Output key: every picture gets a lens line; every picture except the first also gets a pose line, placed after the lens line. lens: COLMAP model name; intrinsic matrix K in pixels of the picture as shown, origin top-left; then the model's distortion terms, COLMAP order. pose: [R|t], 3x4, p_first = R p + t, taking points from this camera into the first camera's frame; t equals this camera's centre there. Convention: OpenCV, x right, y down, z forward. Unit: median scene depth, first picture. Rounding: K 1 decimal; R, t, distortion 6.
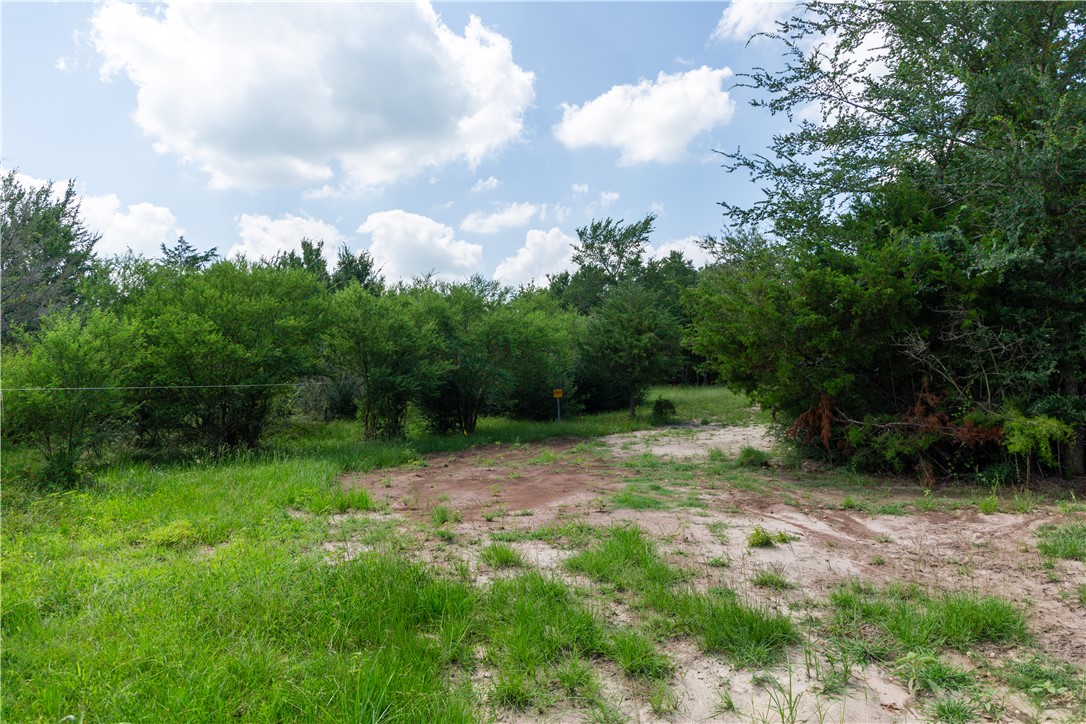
lens RADIAL K [[785.1, 0, 540.0], [0, 785.1, 359.1], [0, 0, 1]] dist [0.125378, -0.208884]
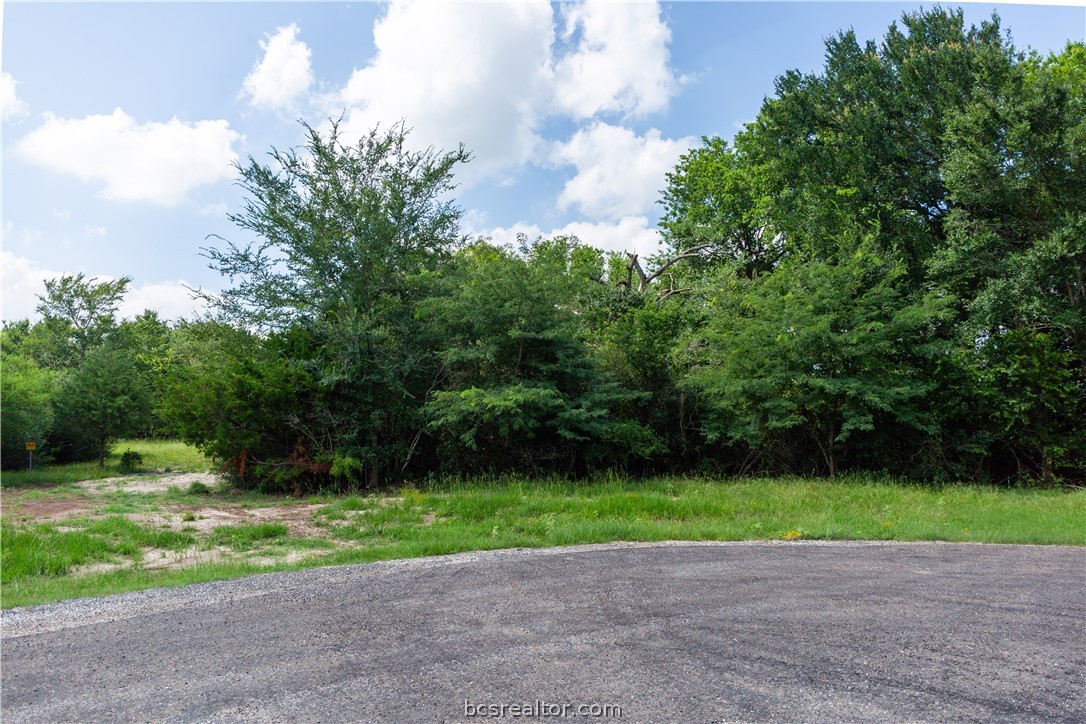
lens RADIAL K [[785.1, 0, 540.0], [0, 785.1, 359.1], [0, 0, 1]] dist [0.125378, -0.208884]
pose [[0.806458, 0.067645, 0.587409, -0.075266], [-0.028660, 0.996739, -0.075435, -0.016827], [-0.590596, 0.044000, 0.805767, -0.395763]]
